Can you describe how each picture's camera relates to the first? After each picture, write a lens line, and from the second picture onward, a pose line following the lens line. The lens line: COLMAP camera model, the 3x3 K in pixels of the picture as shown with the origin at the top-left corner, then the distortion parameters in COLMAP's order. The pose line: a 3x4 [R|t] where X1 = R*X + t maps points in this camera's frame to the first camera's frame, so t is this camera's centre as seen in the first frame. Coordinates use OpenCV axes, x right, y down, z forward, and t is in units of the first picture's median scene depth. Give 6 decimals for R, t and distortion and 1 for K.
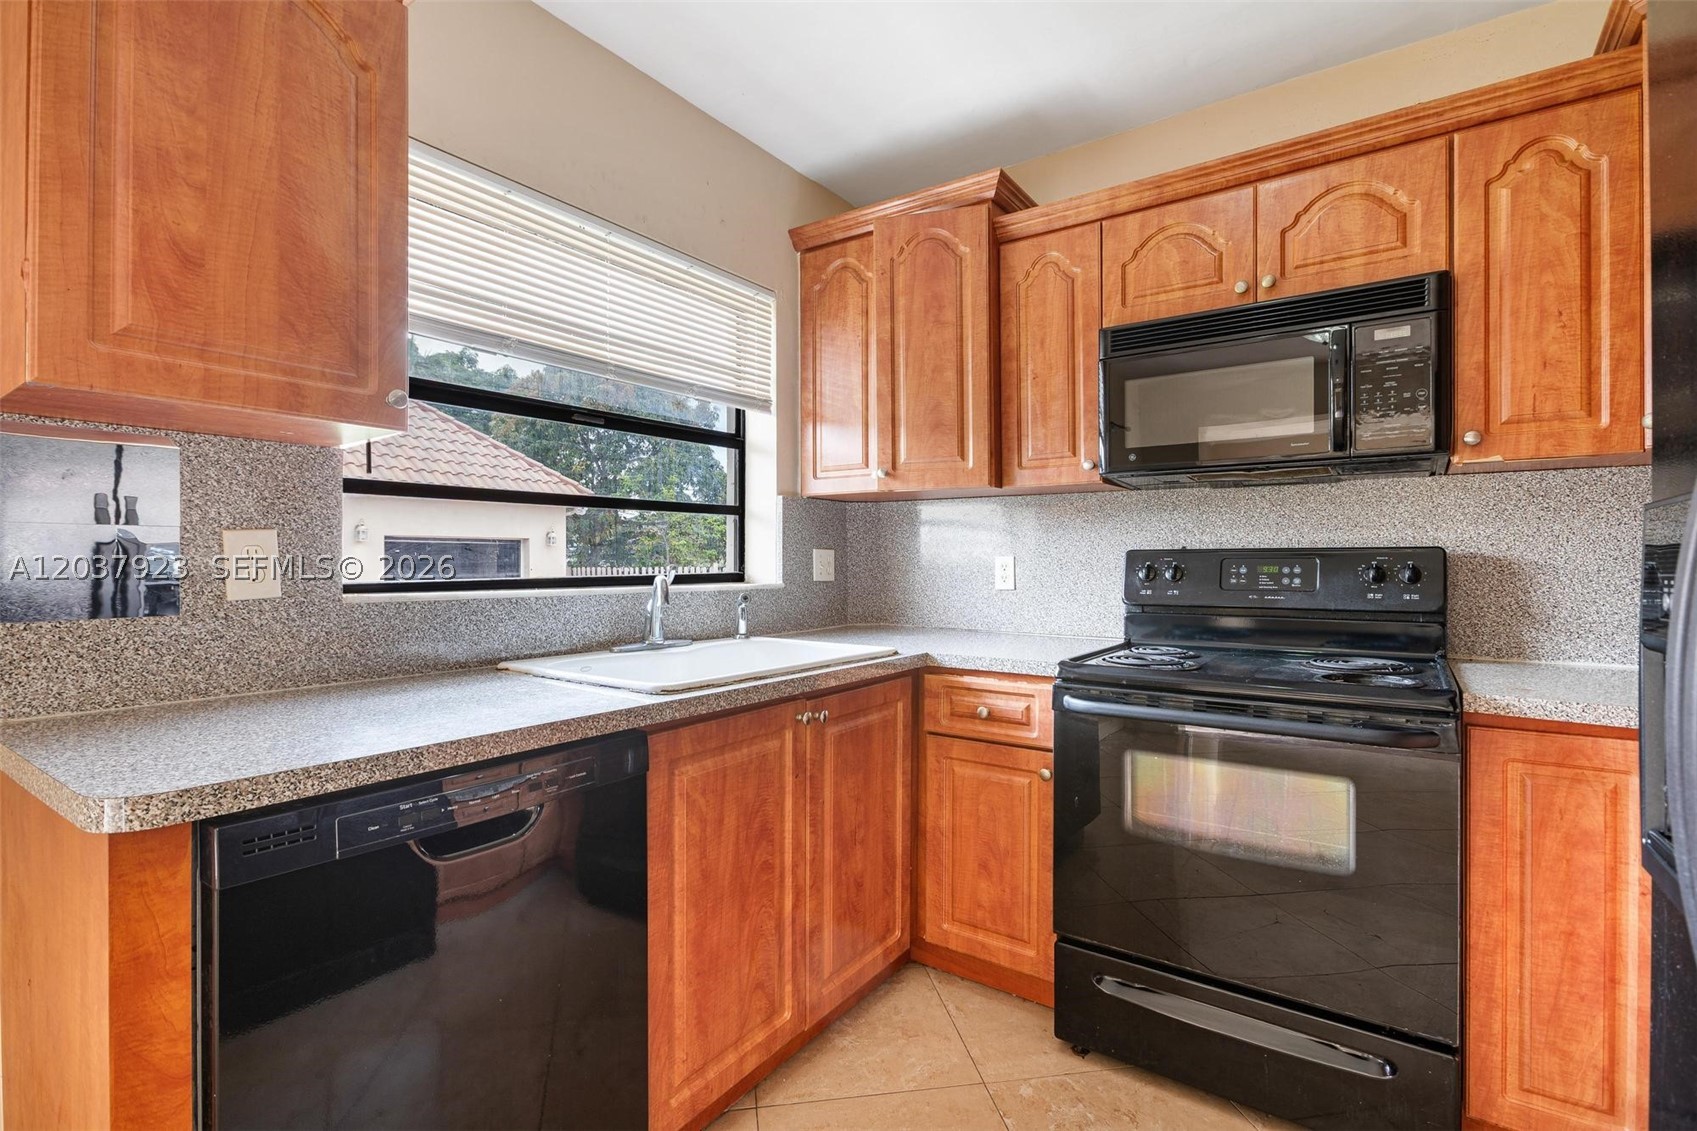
lens RADIAL K [[786.4, 0, 842.2], [0, 786.4, 561.4], [0, 0, 1]] dist [-0.002157, 0.000493]
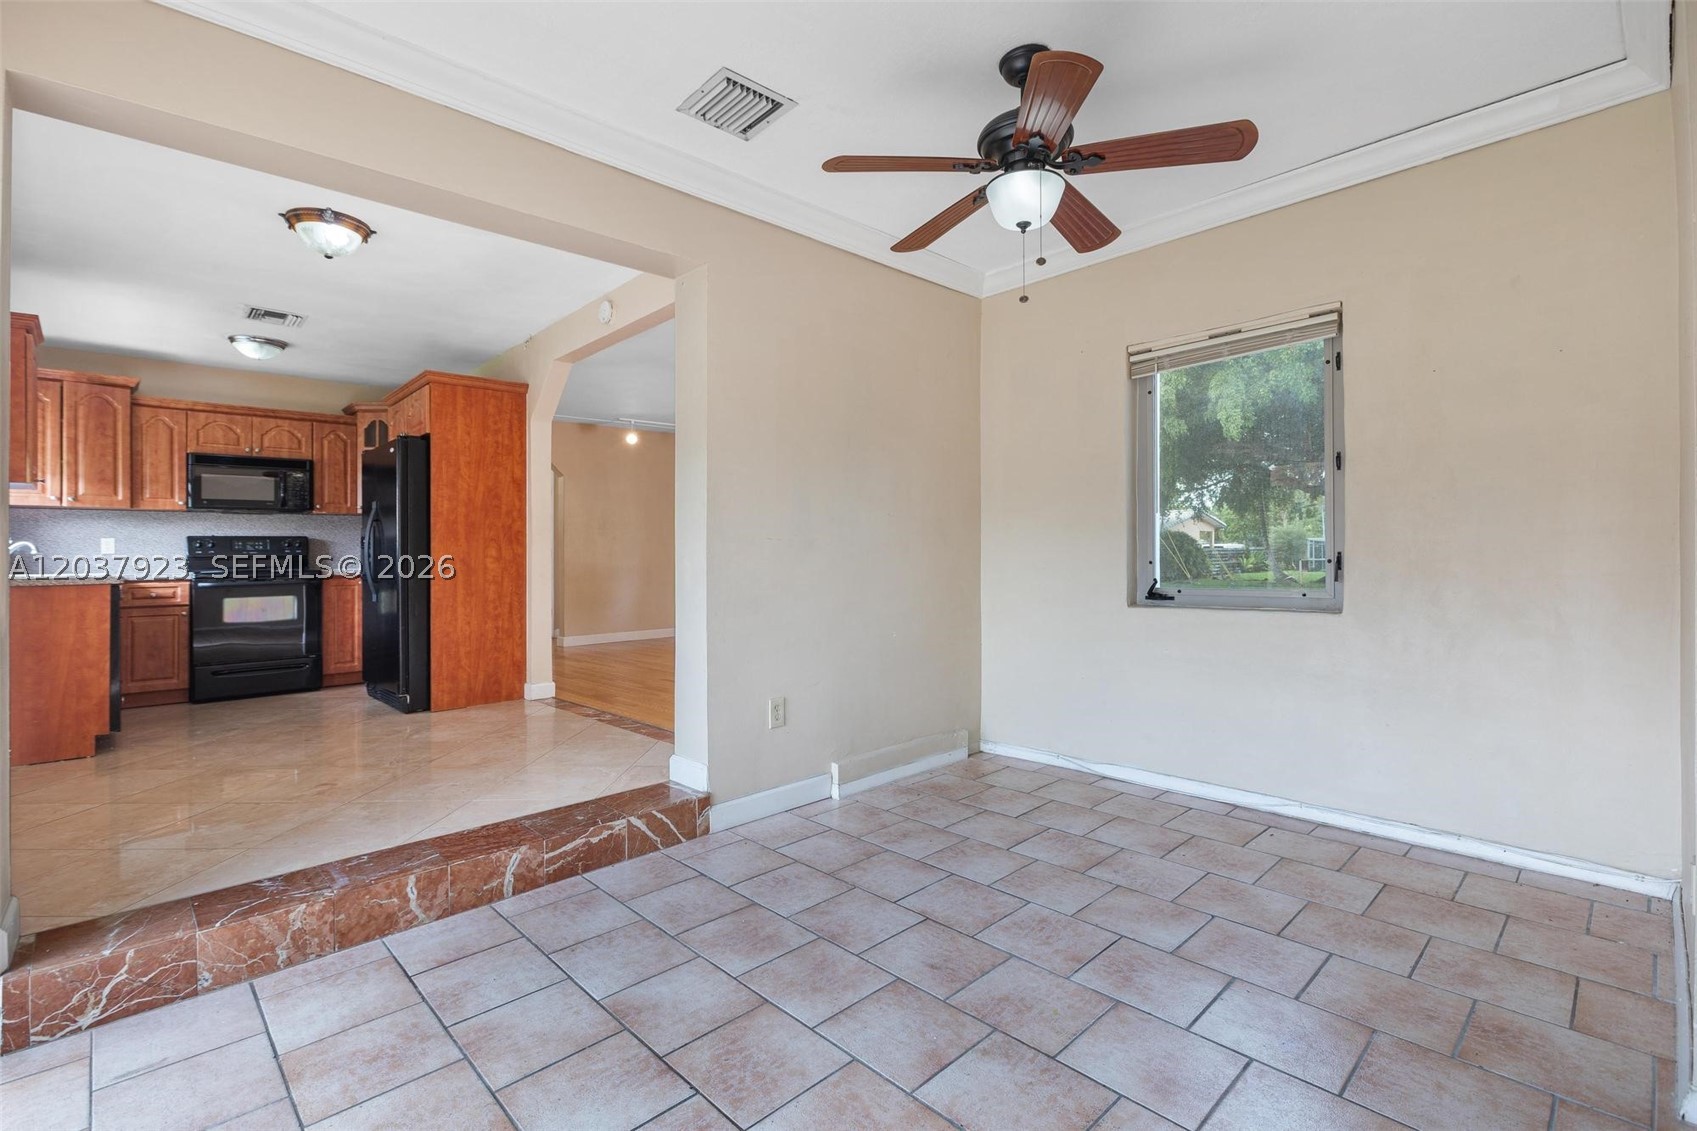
lens RADIAL K [[777.0, 0, 848.6], [0, 777.0, 548.2], [0, 0, 1]] dist [-0.000836, -0.000592]
pose [[0.190223, 0.006022, 0.981722, -1.990328], [0.014977, 0.999847, -0.009035, 0.094153], [-0.981627, 0.016422, 0.190104, -1.842064]]
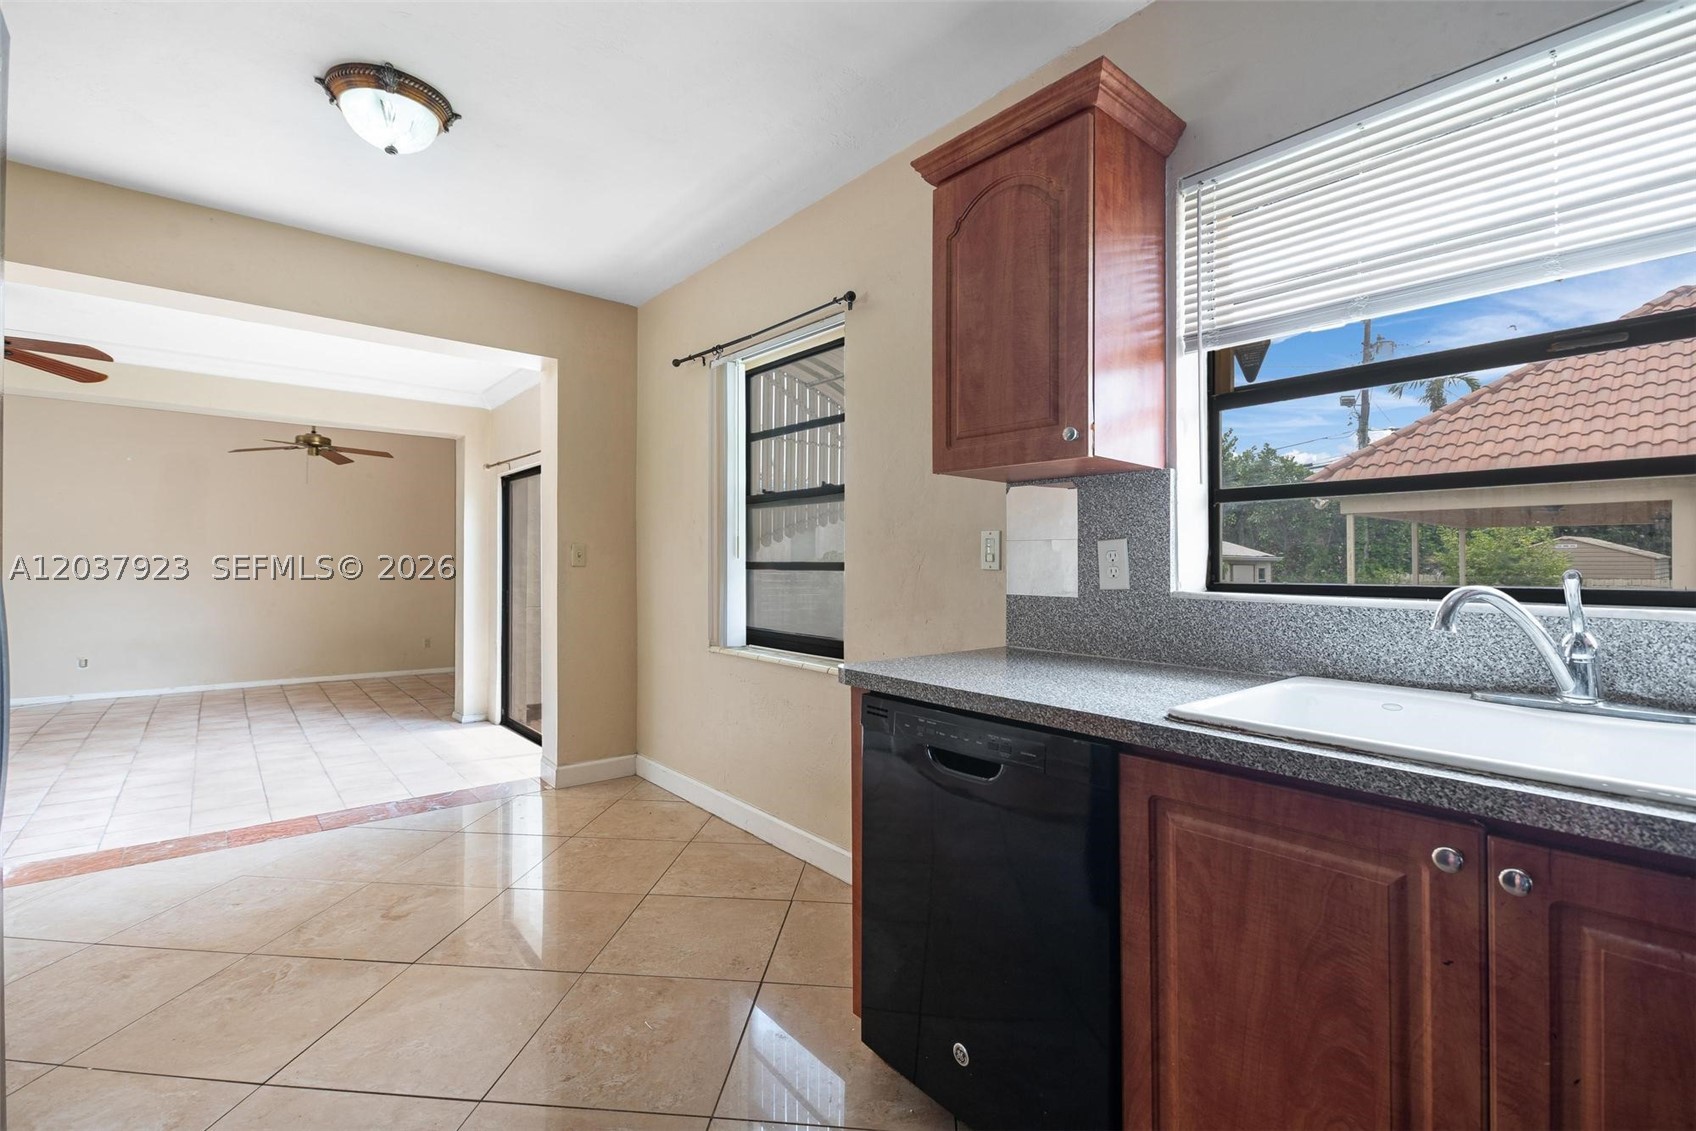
lens RADIAL K [[764.4, 0, 848.0], [0, 764.4, 565.5], [0, 0, 1]] dist [-0.002875, -0.000455]
pose [[-0.256542, 0.002834, -0.966529, 0.474482], [-0.007009, 0.999964, 0.004792, 0.001880], [0.966508, 0.008004, -0.256513, 0.637305]]
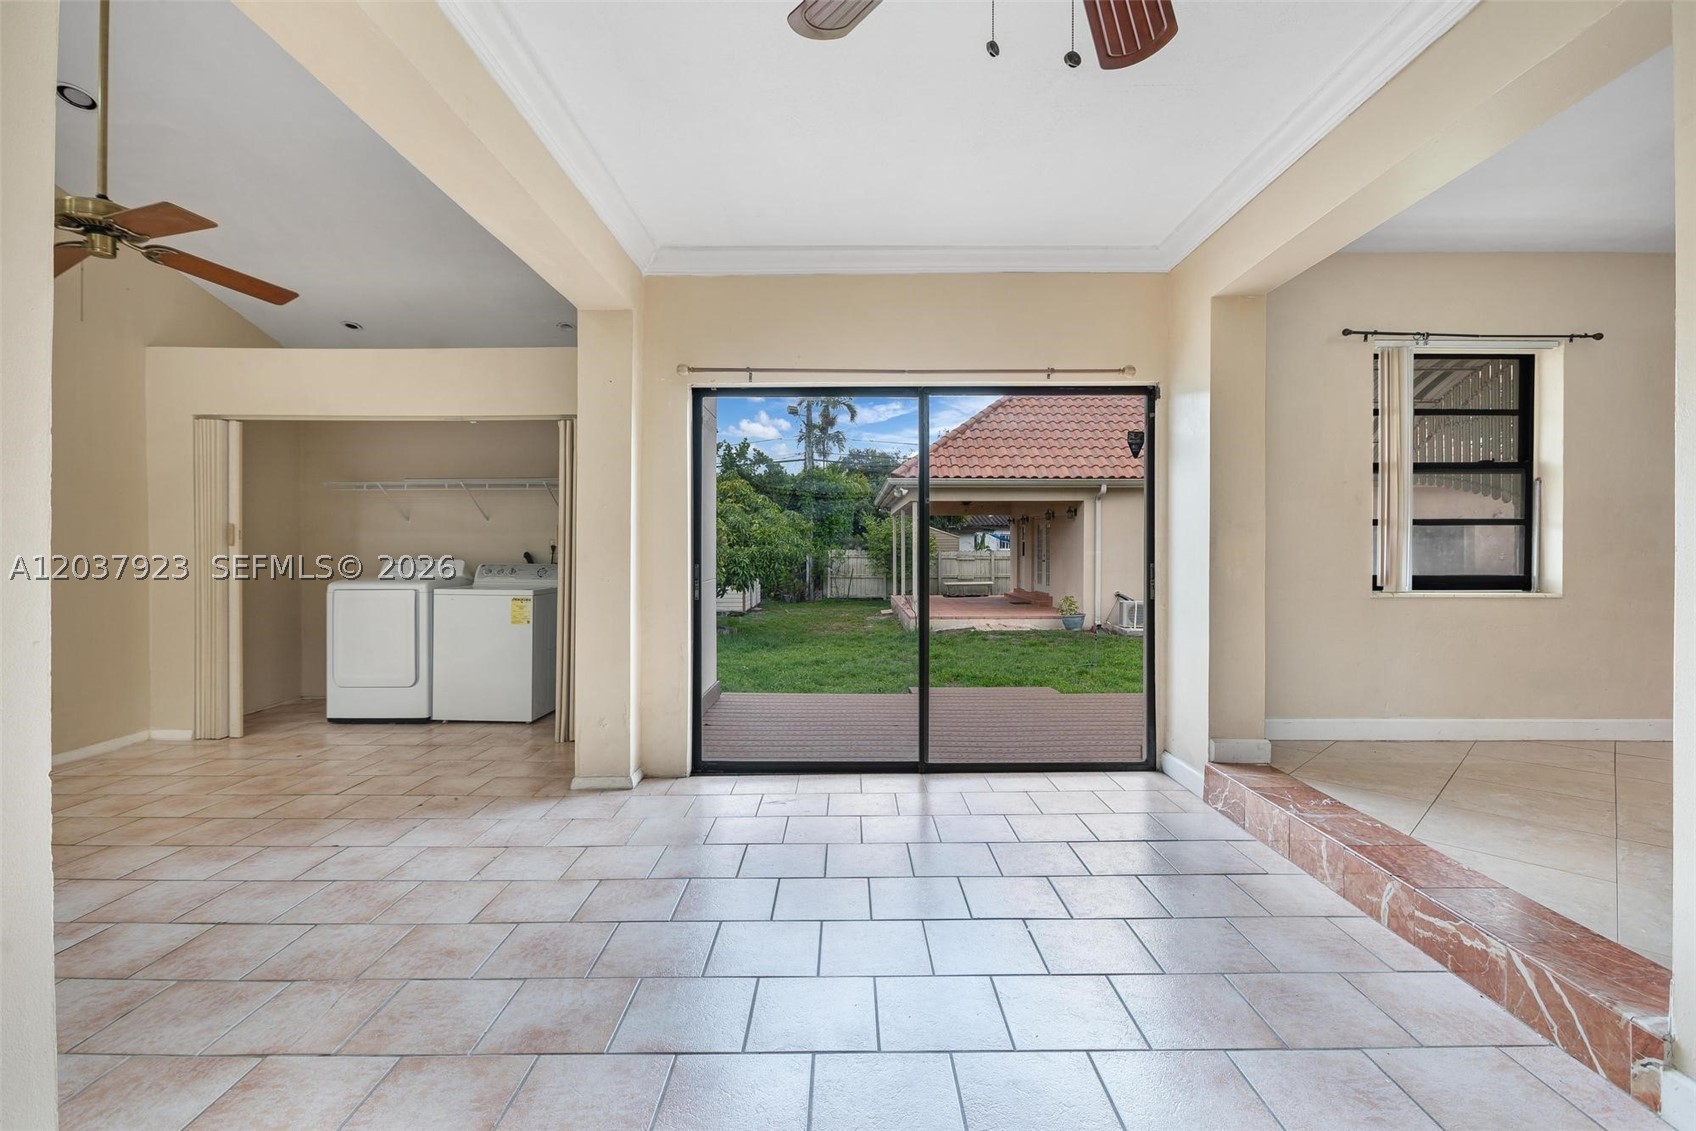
lens RADIAL K [[760.7, 0, 845.0], [0, 760.7, 548.0], [0, 0, 1]] dist [0.003910, -0.002546]
pose [[0.574396, 0.000644, -0.818577, -0.315834], [-0.001128, 0.999999, -0.000005, 0.082352], [0.818577, 0.000926, 0.574396, -2.378391]]
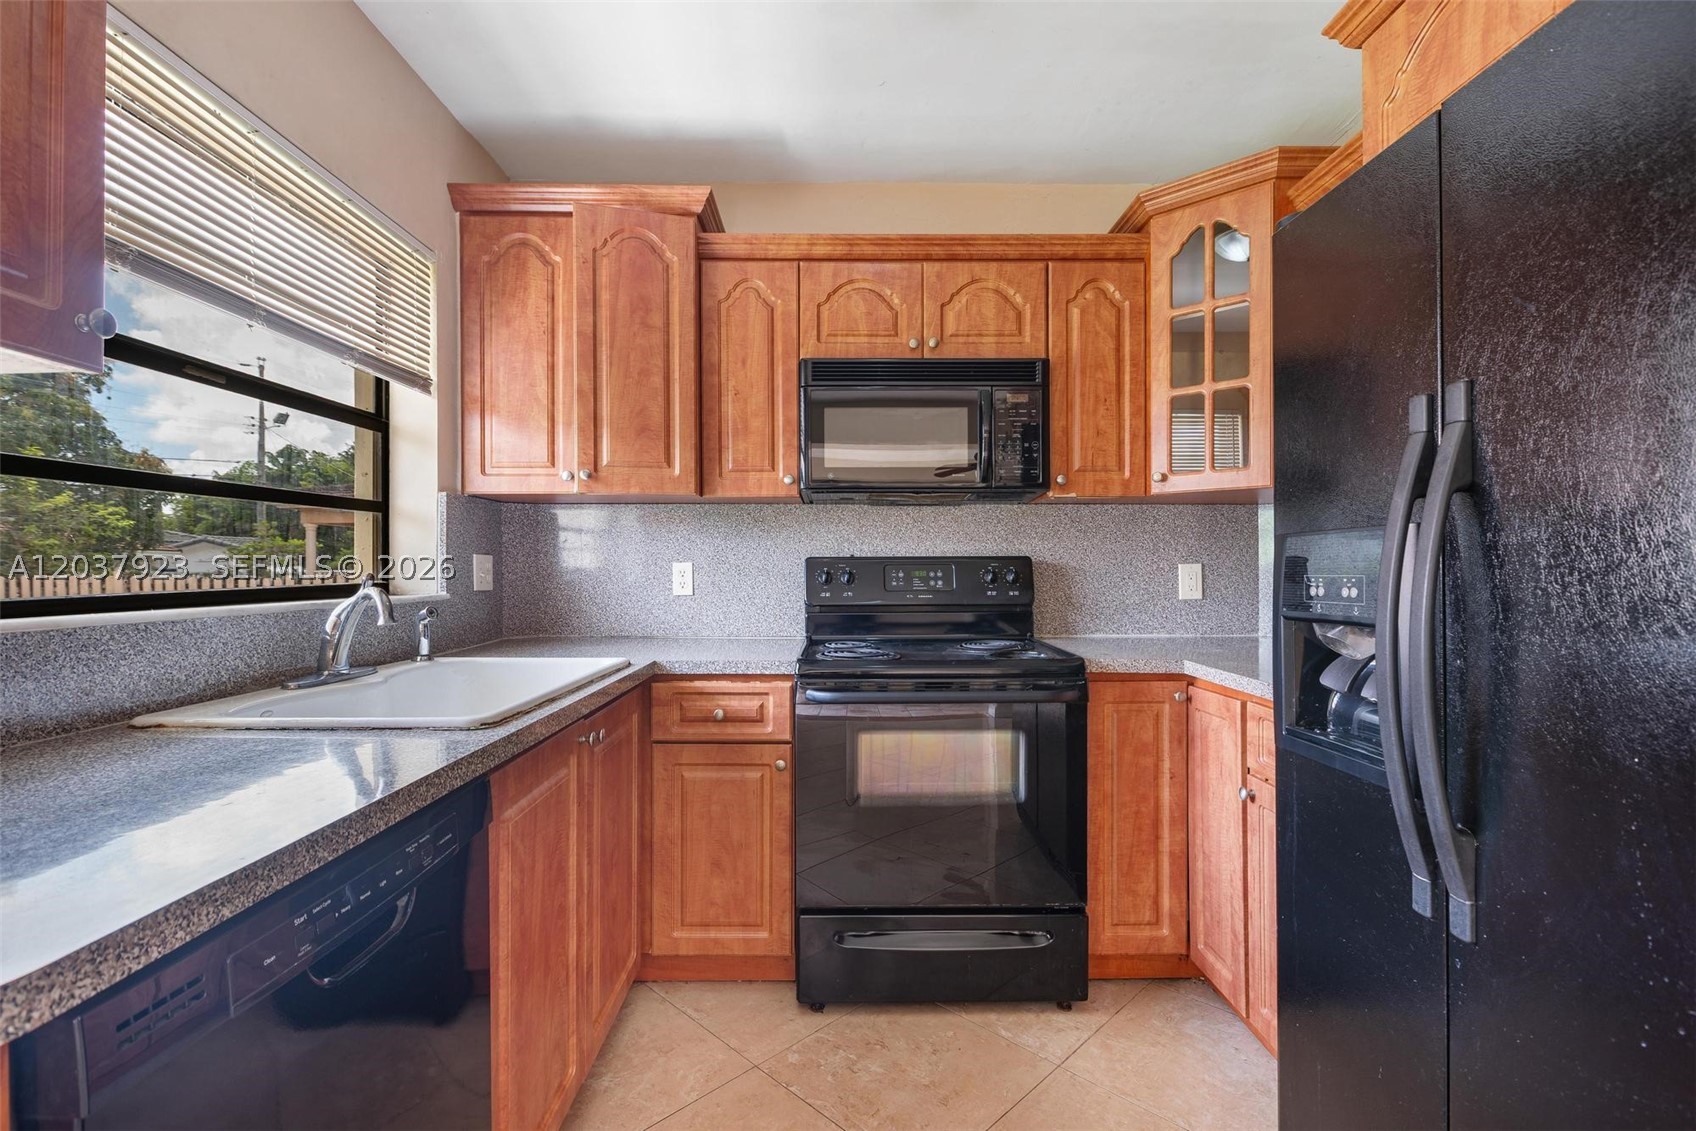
lens RADIAL K [[779.8, 0, 842.8], [0, 779.8, 564.8], [0, 0, 1]] dist [-0.003864, -0.000272]
pose [[0.812304, -0.001070, 0.583233, -0.290312], [0.002818, 0.999994, -0.002091, -0.001615], [-0.583227, 0.003342, 0.812302, 0.076609]]
